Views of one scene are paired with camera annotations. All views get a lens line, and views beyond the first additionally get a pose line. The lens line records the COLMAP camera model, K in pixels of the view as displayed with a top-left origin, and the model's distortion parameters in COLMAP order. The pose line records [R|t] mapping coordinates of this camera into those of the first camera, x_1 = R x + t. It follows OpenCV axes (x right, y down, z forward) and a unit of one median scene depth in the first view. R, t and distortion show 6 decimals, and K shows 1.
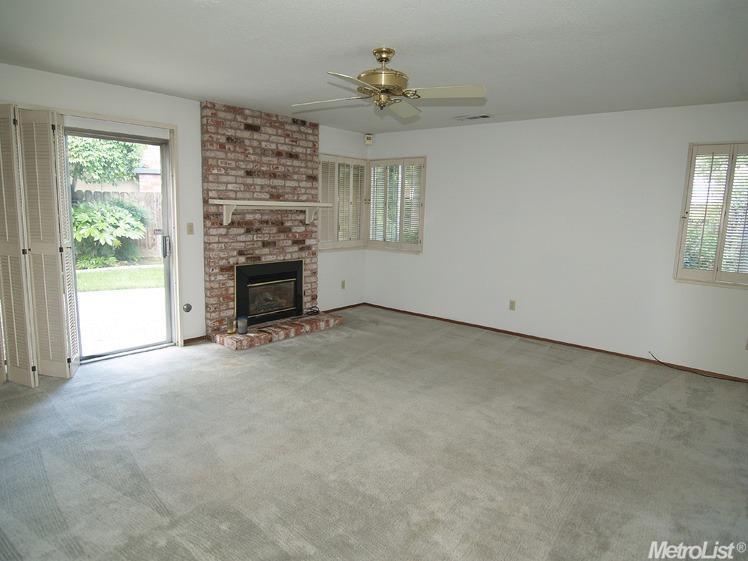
lens RADIAL K [[474.0, 0, 367.3], [0, 474.0, 280.0], [0, 0, 1]] dist [-0.026954, 0.003661]
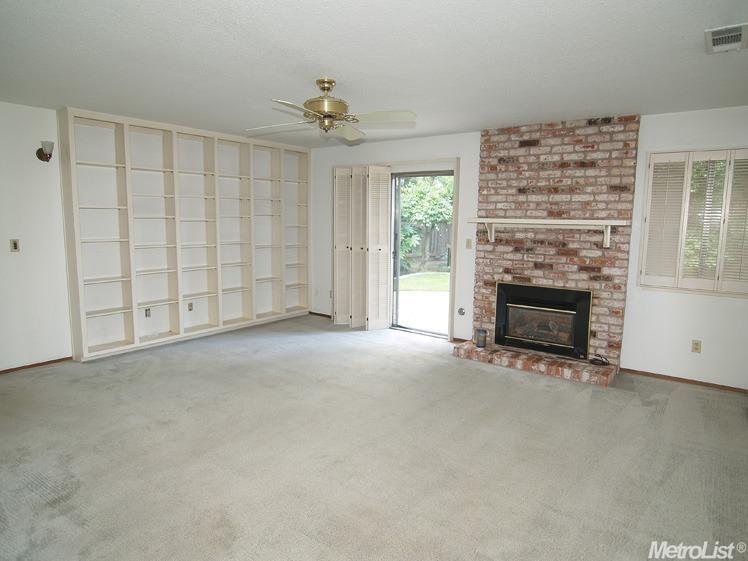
lens RADIAL K [[474.0, 0, 367.3], [0, 474.0, 280.0], [0, 0, 1]] dist [-0.026954, 0.003661]
pose [[0.056749, 0.105966, -0.992749, 0.694463], [-0.165505, 0.981592, 0.095314, -0.082820], [0.984575, 0.158896, 0.073242, 0.624315]]
